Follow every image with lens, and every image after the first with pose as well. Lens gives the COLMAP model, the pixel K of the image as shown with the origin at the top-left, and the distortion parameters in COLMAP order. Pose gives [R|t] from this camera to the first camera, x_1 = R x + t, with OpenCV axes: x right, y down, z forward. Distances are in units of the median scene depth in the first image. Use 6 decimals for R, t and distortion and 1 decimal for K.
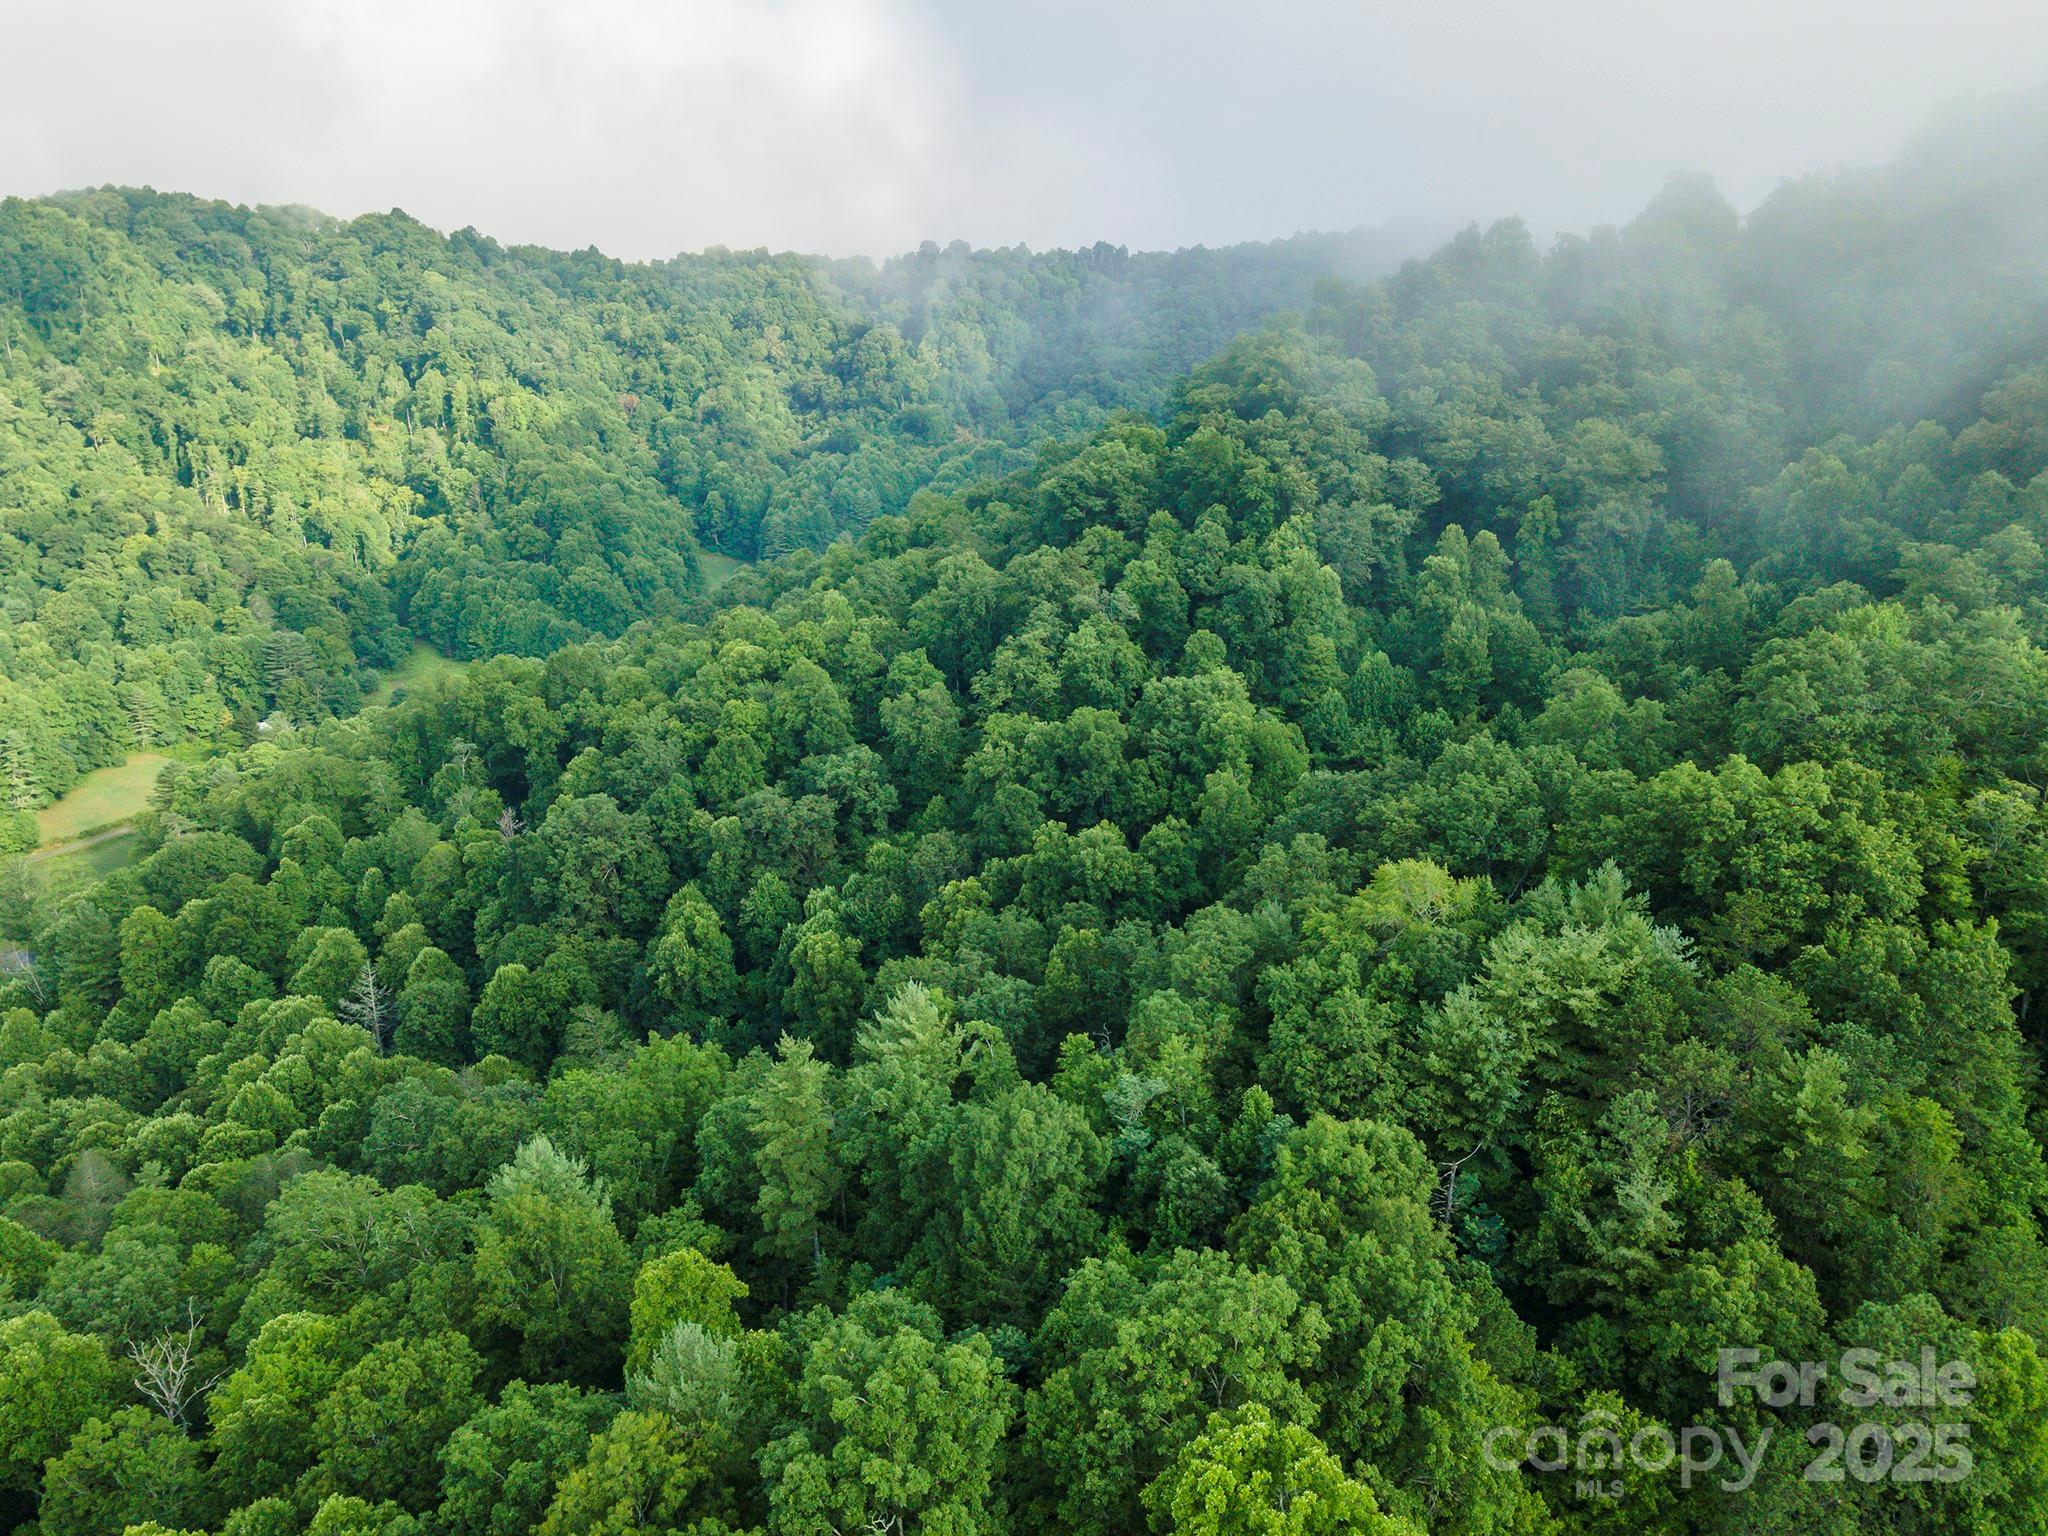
lens RADIAL K [[1489.5, 0, 1025.2], [0, 1489.5, 755.5], [0, 0, 1]] dist [0.032382, 0.066042]
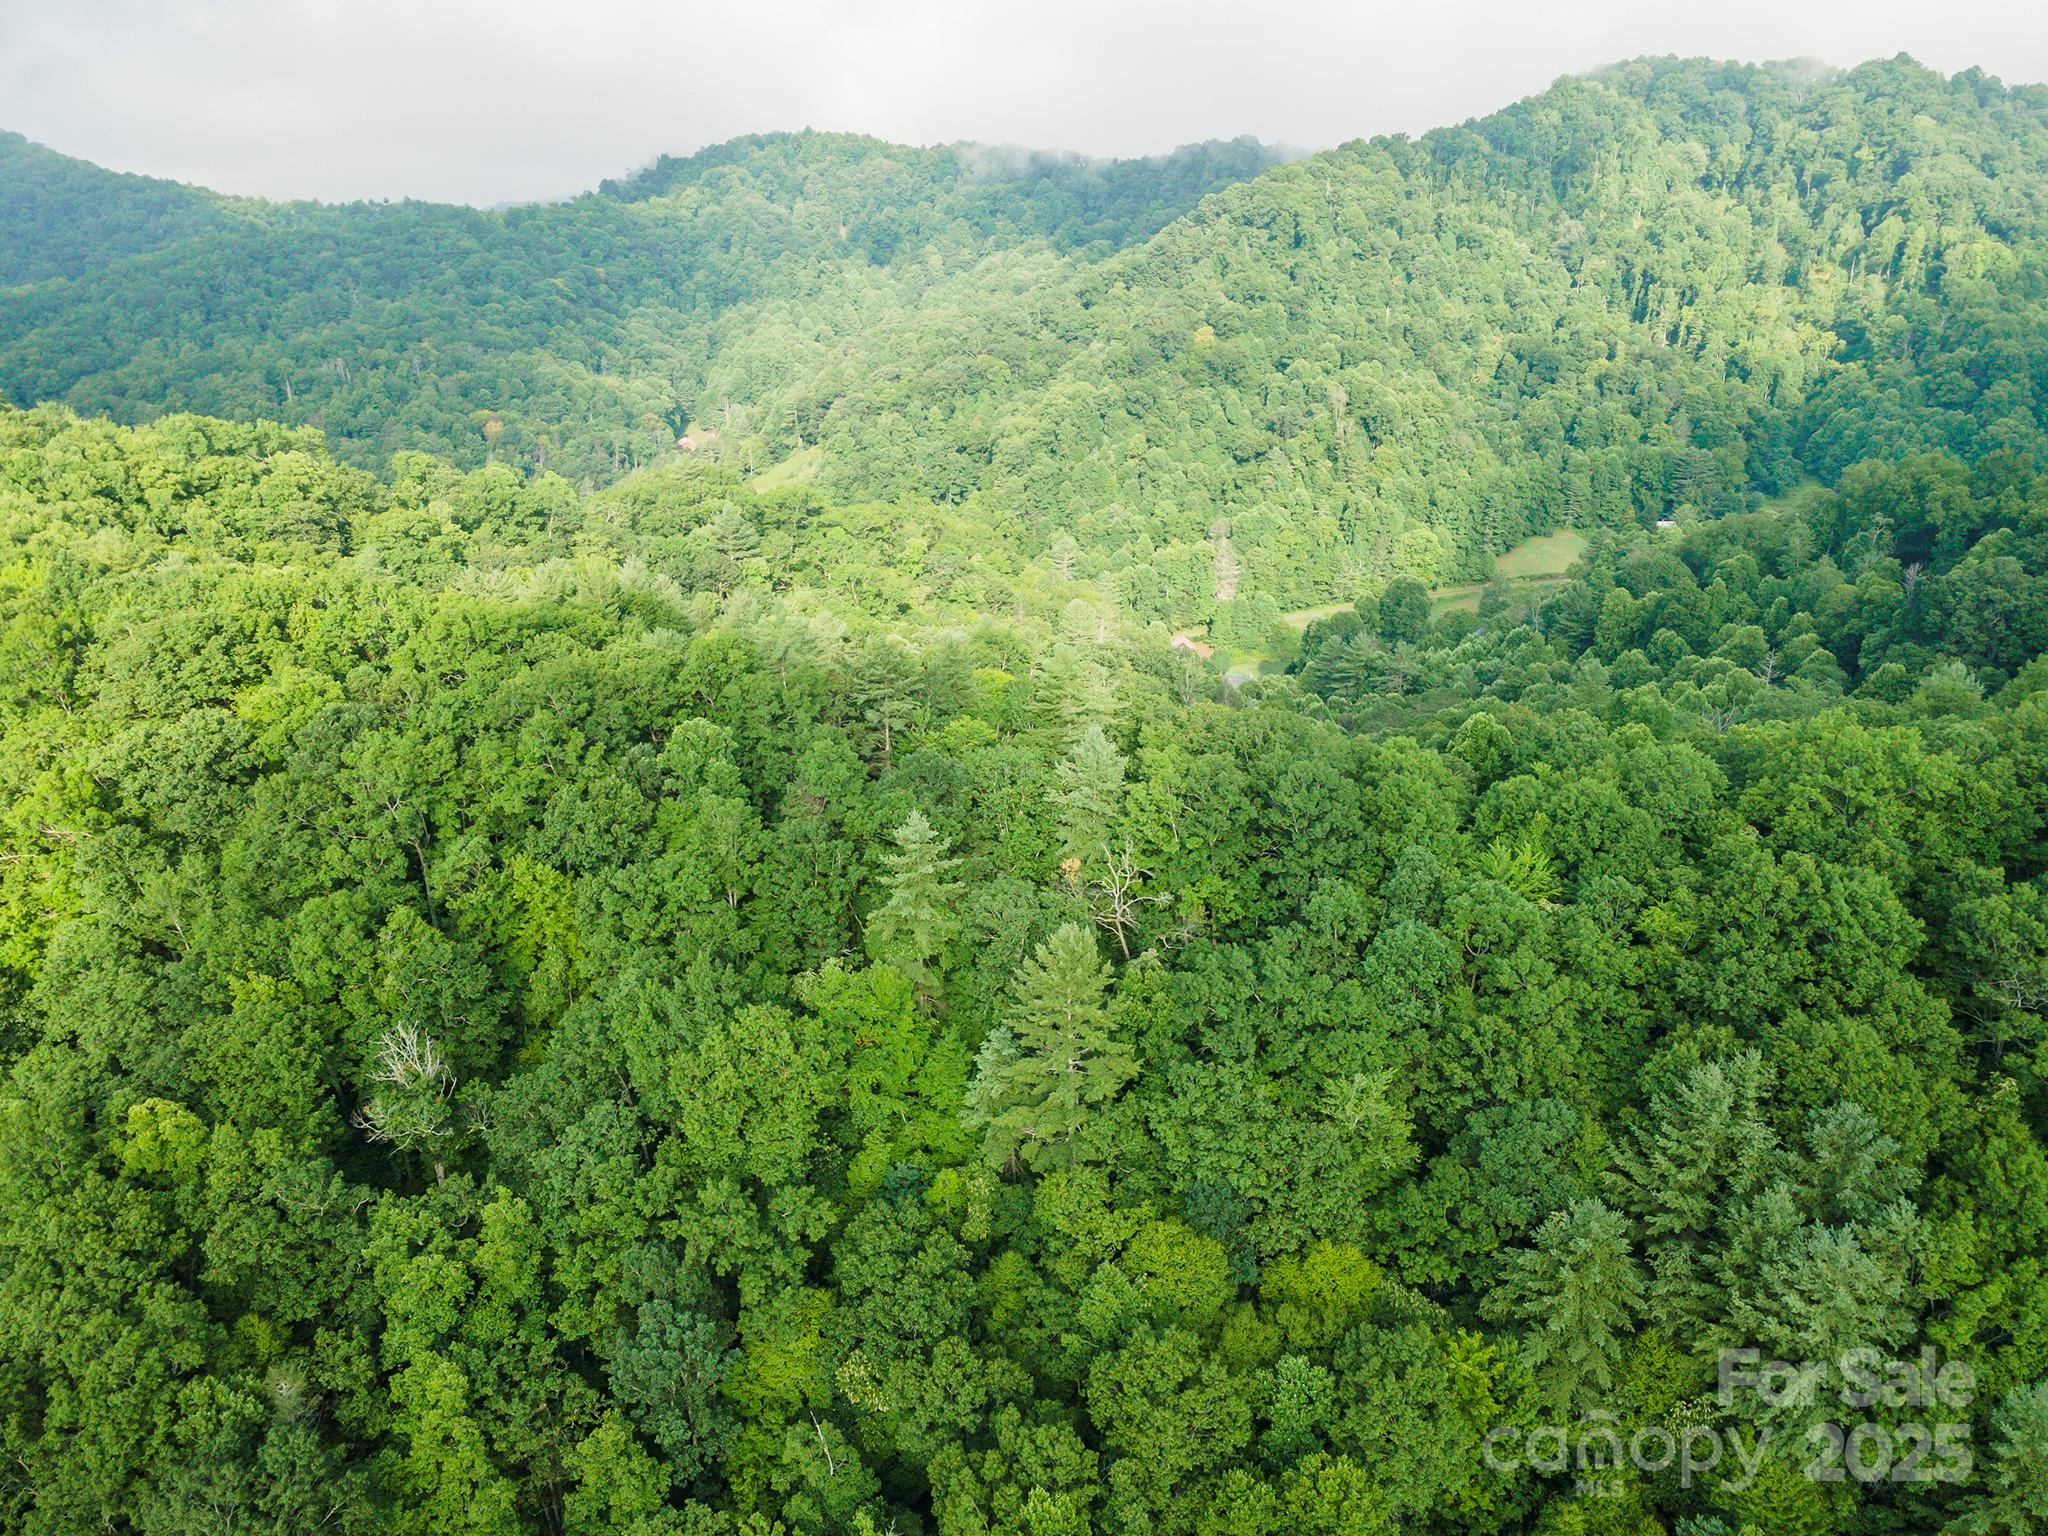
lens RADIAL K [[1487.8, 0, 1007.6], [0, 1487.8, 752.1], [0, 0, 1]] dist [0.079203, -0.021340]
pose [[0.663794, 0.261376, -0.700757, 0.029789], [-0.203407, 0.964720, 0.167155, 0.044065], [0.719724, 0.031582, 0.693541, -0.146939]]
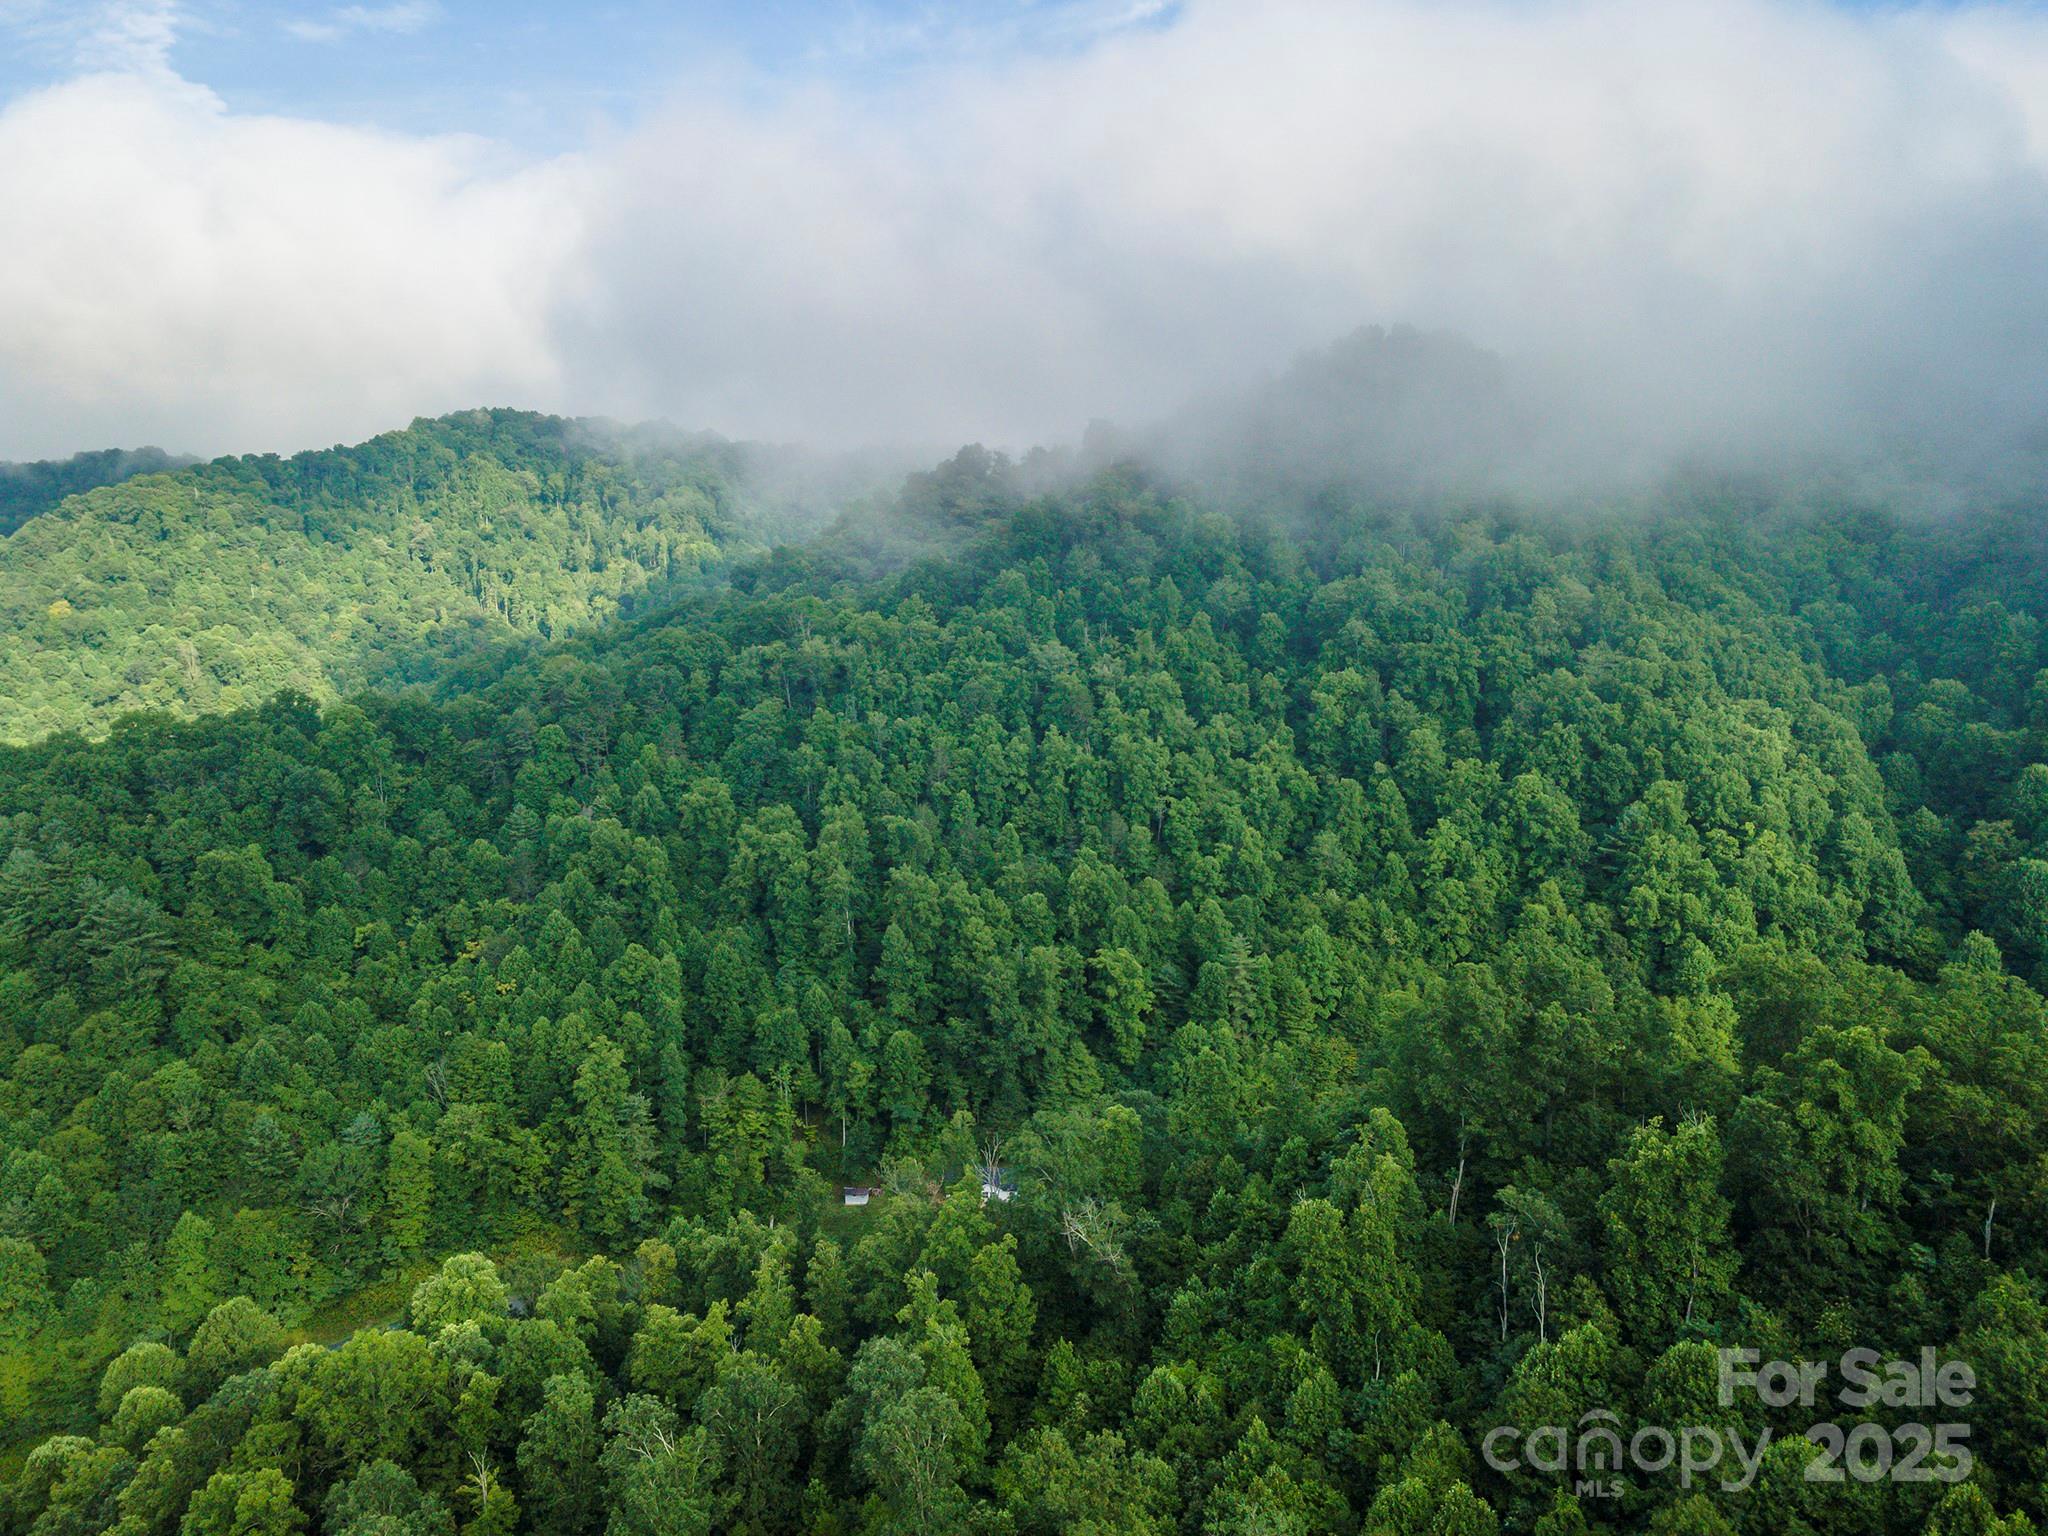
lens RADIAL K [[1487.8, 0, 1007.6], [0, 1487.8, 752.1], [0, 0, 1]] dist [0.079203, -0.021340]
pose [[0.968169, 0.046469, -0.245947, 0.343023], [-0.073622, 0.992017, -0.102385, 0.093084], [0.239226, 0.117233, 0.963861, -0.318870]]
